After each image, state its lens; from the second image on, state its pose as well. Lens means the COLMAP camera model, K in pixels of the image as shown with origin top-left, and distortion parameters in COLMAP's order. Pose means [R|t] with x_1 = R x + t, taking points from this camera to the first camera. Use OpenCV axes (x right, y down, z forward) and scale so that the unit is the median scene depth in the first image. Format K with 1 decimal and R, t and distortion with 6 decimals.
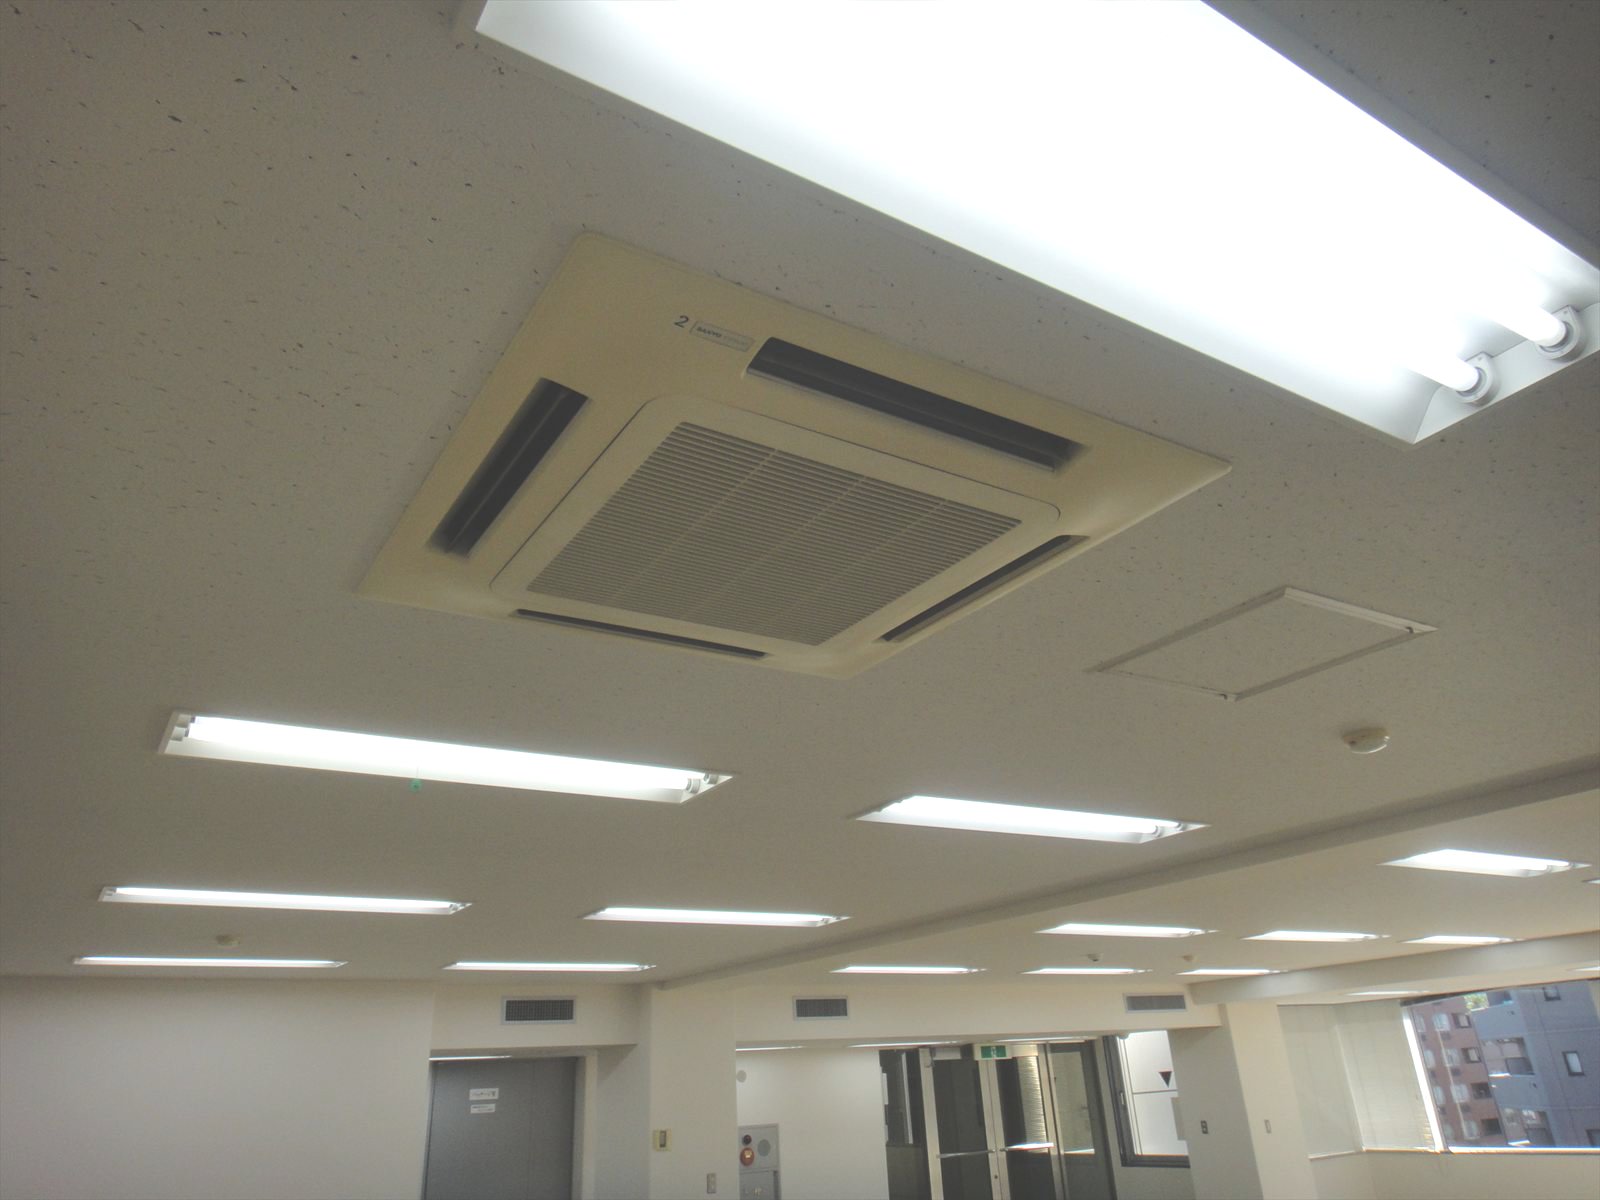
lens RADIAL K [[1130.2, 0, 803.0], [0, 1130.2, 599.6], [0, 0, 1]] dist [0.035893, 0.003131]
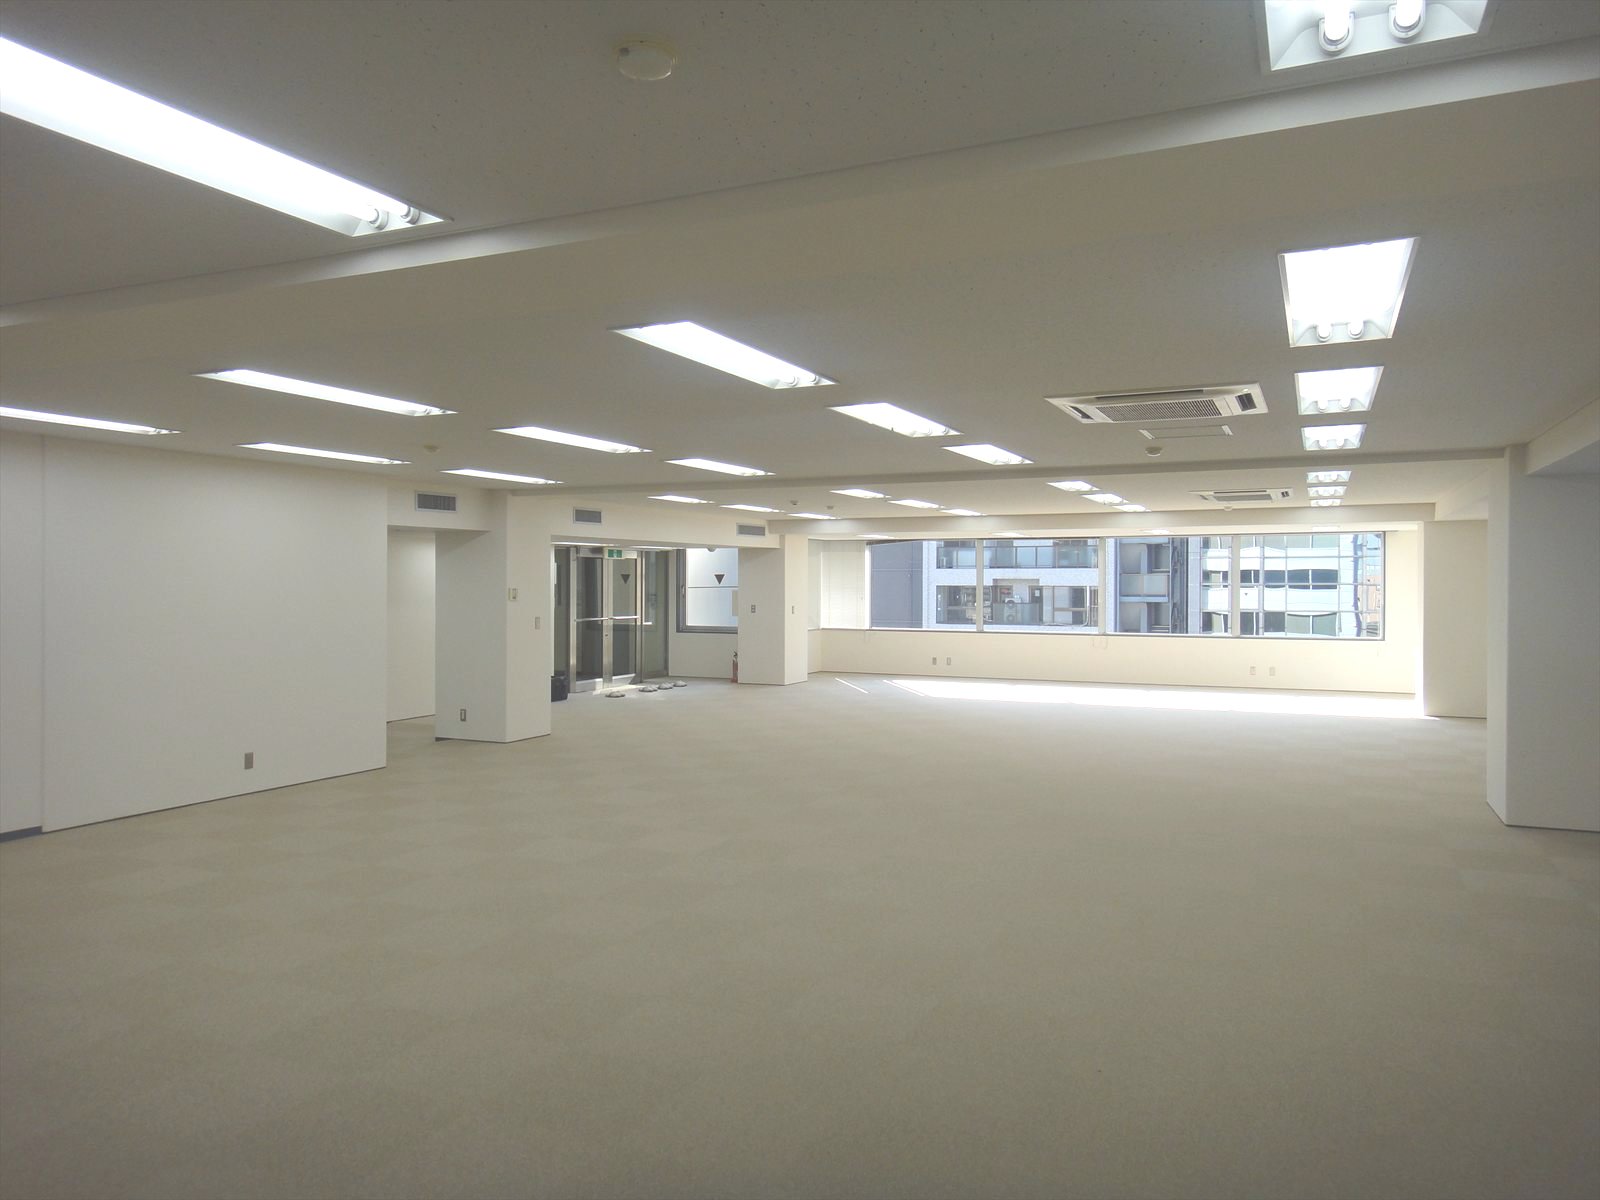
lens RADIAL K [[1130.2, 0, 800.1], [0, 1130.2, 599.7], [0, 0, 1]] dist [0.035893, 0.003131]
pose [[0.841927, 0.053449, 0.536938, -0.369891], [-0.266009, 0.906873, 0.326834, -0.046624], [-0.469465, -0.418001, 0.777739, -0.161675]]
